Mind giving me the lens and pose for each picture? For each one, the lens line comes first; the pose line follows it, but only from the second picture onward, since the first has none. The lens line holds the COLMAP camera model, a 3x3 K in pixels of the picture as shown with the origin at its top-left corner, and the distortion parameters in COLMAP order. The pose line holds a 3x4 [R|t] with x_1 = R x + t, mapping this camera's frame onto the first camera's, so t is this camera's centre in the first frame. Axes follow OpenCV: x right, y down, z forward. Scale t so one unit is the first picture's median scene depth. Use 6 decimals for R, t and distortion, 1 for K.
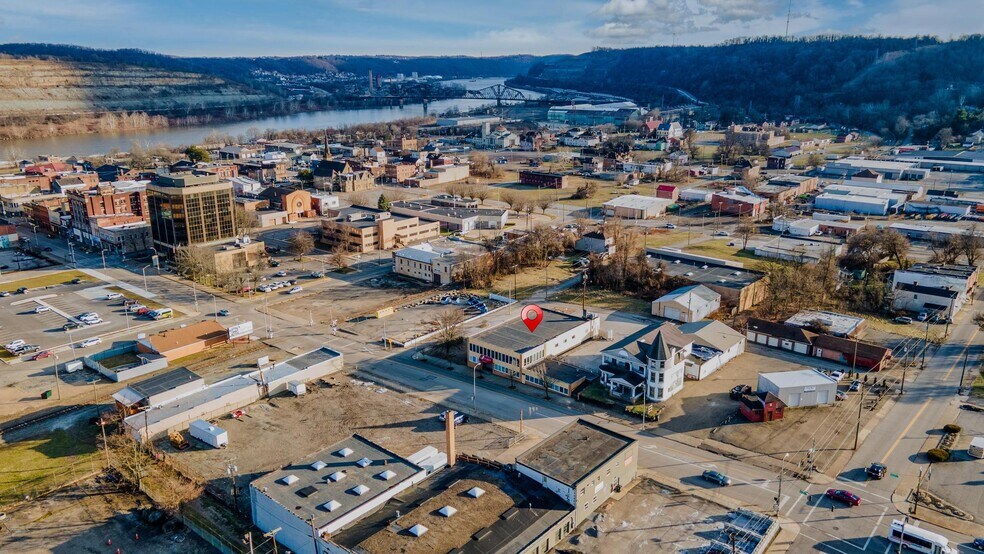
lens RADIAL K [[704.6, 0, 490.3], [0, 704.6, 287.1], [0, 0, 1]] dist [0.050620, -0.001732]
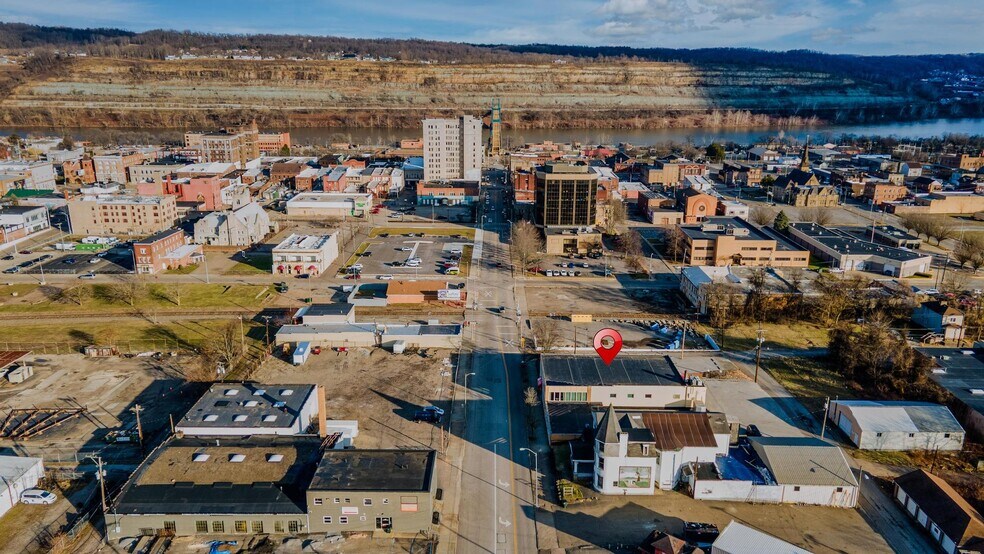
lens RADIAL K [[712.3, 0, 492.0], [0, 712.3, 277.0], [0, 0, 1]] dist [0.045447, -0.003286]
pose [[0.650393, 0.224202, -0.725757, 0.421364], [-0.235327, 0.967913, 0.088120, -0.068671], [0.722226, 0.113478, 0.682284, 0.210378]]
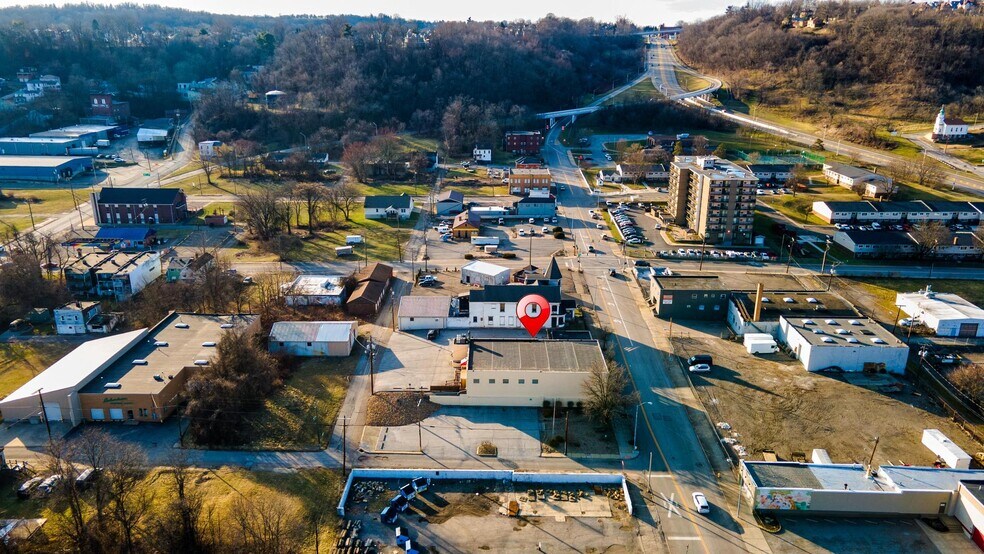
lens RADIAL K [[712.3, 0, 492.0], [0, 712.3, 277.0], [0, 0, 1]] dist [0.045447, -0.003286]
pose [[-0.645351, -0.239128, 0.725493, -0.379793], [0.228808, 0.845622, 0.482255, -0.333525], [-0.728813, 0.477222, -0.491009, 1.044535]]
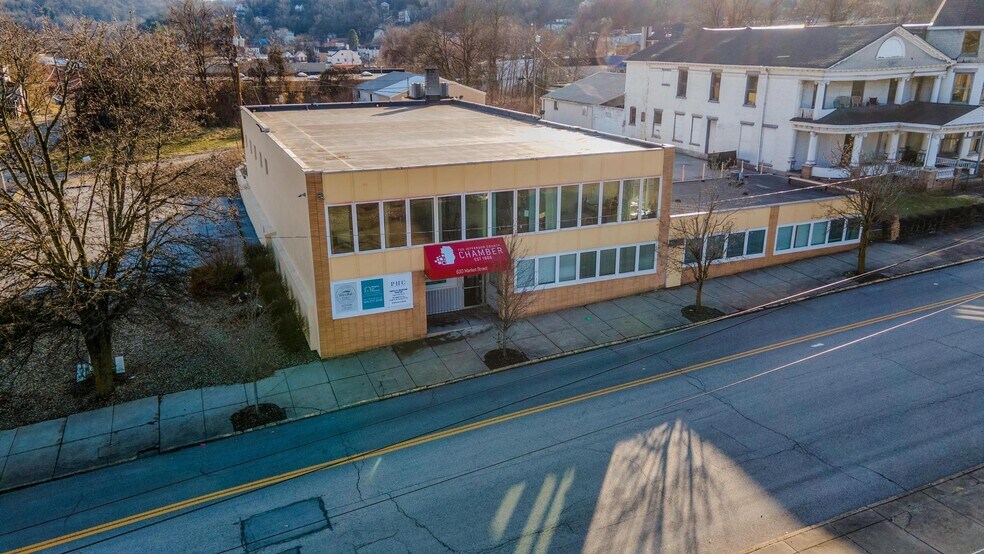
lens RADIAL K [[712.3, 0, 492.0], [0, 712.3, 277.0], [0, 0, 1]] dist [0.045447, -0.003286]
pose [[0.439953, -0.276362, 0.854439, -0.111064], [0.265964, 0.948881, 0.169963, 0.055128], [-0.857732, 0.152475, 0.490965, 0.636581]]
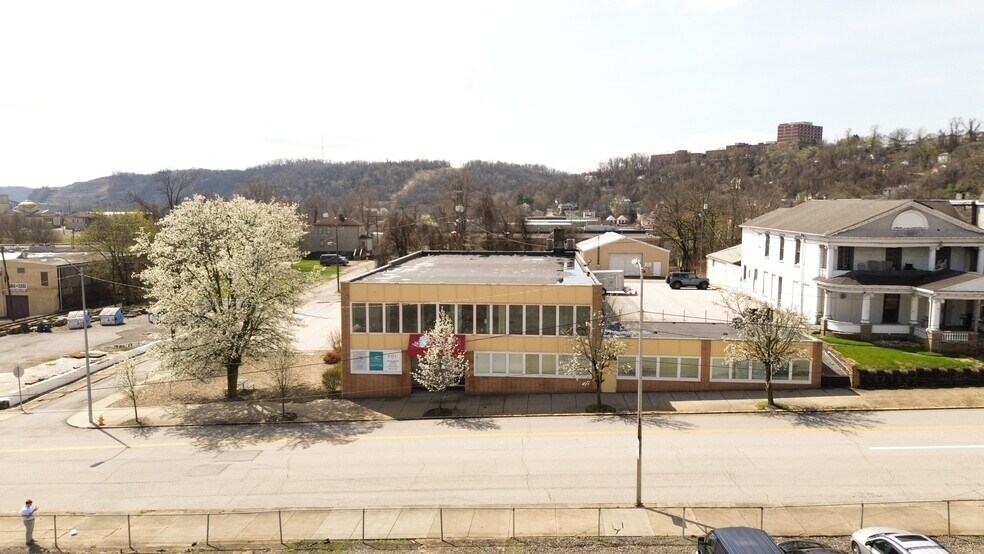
lens RADIAL K [[712.3, 0, 492.0], [0, 712.3, 277.0], [0, 0, 1]] dist [0.045447, -0.003286]
pose [[0.798879, -0.052670, 0.599181, -0.106294], [0.169868, 0.975364, -0.140745, 0.083617], [-0.577007, 0.214220, 0.788145, 0.538559]]
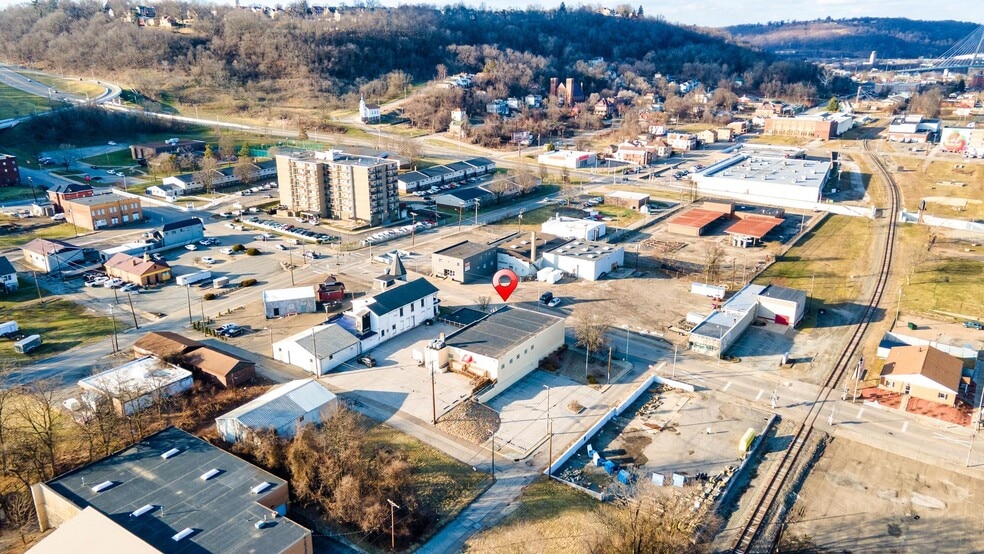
lens RADIAL K [[712.3, 0, 492.0], [0, 712.3, 277.0], [0, 0, 1]] dist [0.045447, -0.003286]
pose [[-0.993880, 0.040356, -0.102832, 0.122061], [-0.027622, 0.810525, 0.585052, -0.403528], [0.106958, 0.584312, -0.804450, 1.261157]]
